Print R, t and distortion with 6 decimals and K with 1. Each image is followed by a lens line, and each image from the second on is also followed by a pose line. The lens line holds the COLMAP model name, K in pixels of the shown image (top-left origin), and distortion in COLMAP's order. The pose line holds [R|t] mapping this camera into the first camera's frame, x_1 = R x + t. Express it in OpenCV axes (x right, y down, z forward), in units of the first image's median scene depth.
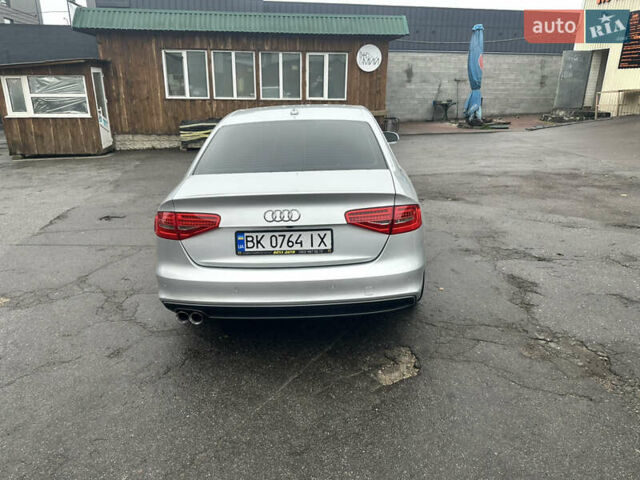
lens RADIAL K [[452.3, 0, 321.4], [0, 452.3, 241.0], [0, 0, 1]] dist [0.028328, -0.030479]
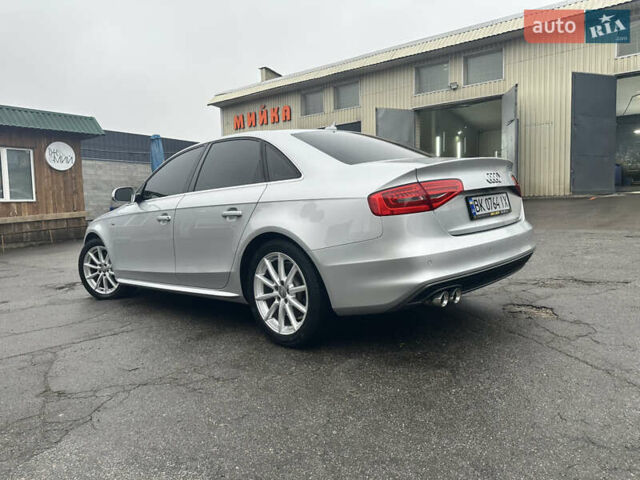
lens RADIAL K [[452.3, 0, 318.7], [0, 452.3, 238.1], [0, 0, 1]] dist [0.028328, -0.030479]
pose [[0.678311, -0.082568, 0.730121, -0.188157], [0.275914, 0.949571, -0.148950, 0.020356], [-0.681003, 0.302485, 0.666886, 0.092730]]
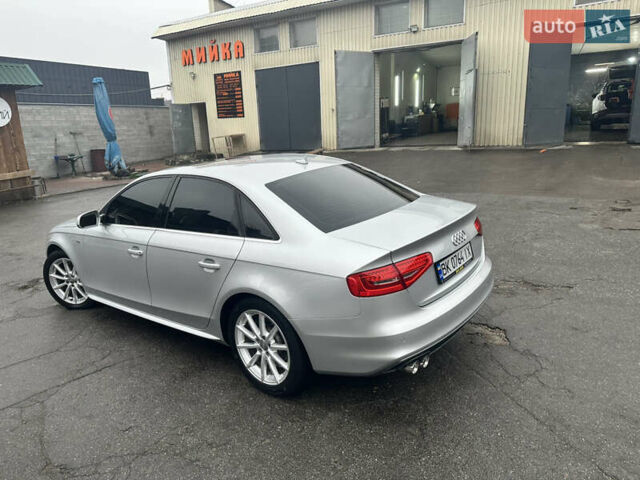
lens RADIAL K [[452.3, 0, 318.1], [0, 452.3, 235.9], [0, 0, 1]] dist [0.028328, -0.030479]
pose [[0.604640, -0.220534, 0.765360, -0.190762], [0.304929, 0.951791, 0.033356, -0.033665], [-0.735818, 0.213212, 0.642738, 0.079320]]
